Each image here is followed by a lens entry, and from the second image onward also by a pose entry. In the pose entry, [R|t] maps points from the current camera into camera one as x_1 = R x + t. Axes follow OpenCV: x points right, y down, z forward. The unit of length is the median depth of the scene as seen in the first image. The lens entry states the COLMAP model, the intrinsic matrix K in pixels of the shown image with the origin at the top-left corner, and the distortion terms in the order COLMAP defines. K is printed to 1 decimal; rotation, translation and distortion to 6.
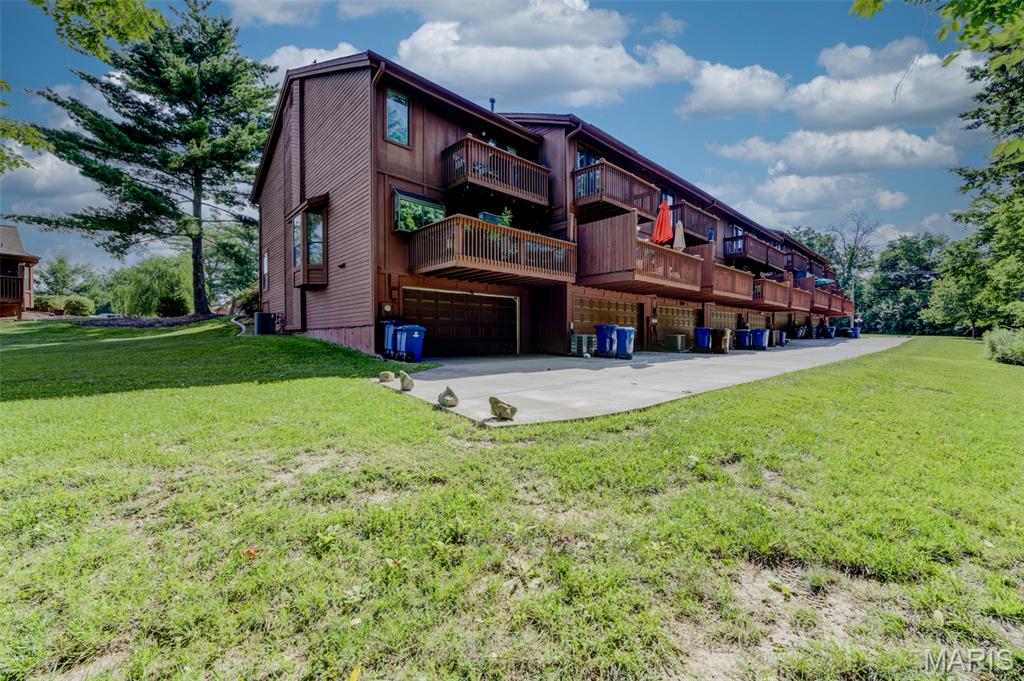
lens RADIAL K [[403.8, 0, 517.6], [0, 403.8, 337.0], [0, 0, 1]] dist [0.009592, -0.003039]
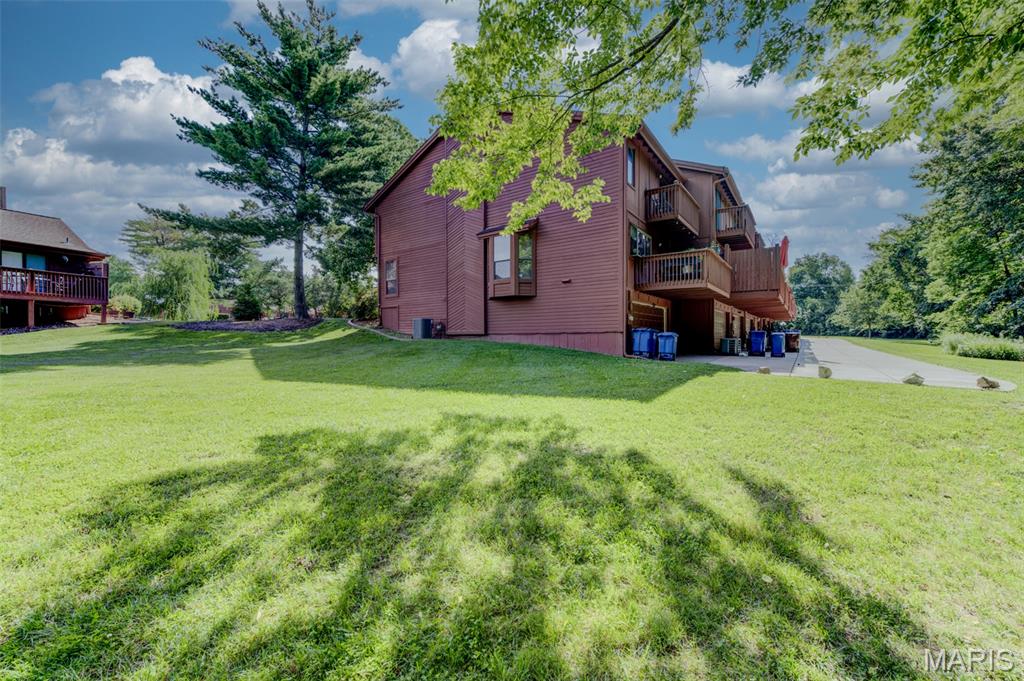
lens RADIAL K [[403.8, 0, 511.8], [0, 403.8, 340.8], [0, 0, 1]] dist [0.009592, -0.003039]
pose [[0.980519, -0.004502, 0.196372, -0.694235], [0.002906, 0.999960, 0.008414, -0.009607], [-0.196402, -0.007679, 0.980493, -0.115041]]
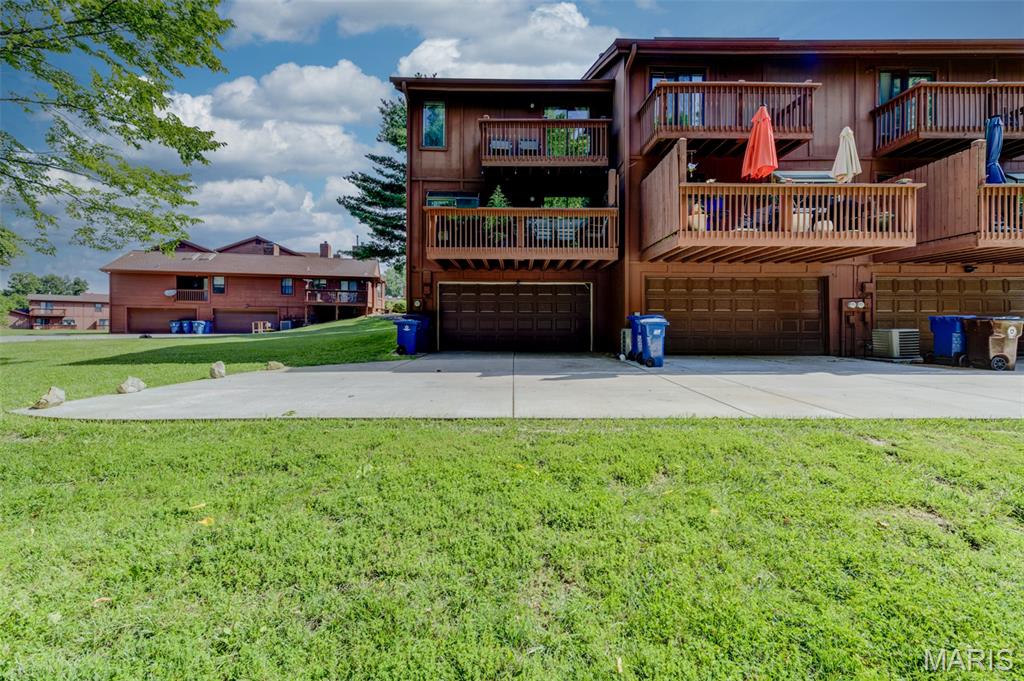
lens RADIAL K [[403.8, 0, 531.7], [0, 403.8, 325.7], [0, 0, 1]] dist [0.009592, -0.003039]
pose [[0.744496, 0.002368, -0.667622, 0.468428], [-0.002790, 0.999996, 0.000435, -0.009451], [0.667621, 0.001539, 0.744500, 0.291841]]
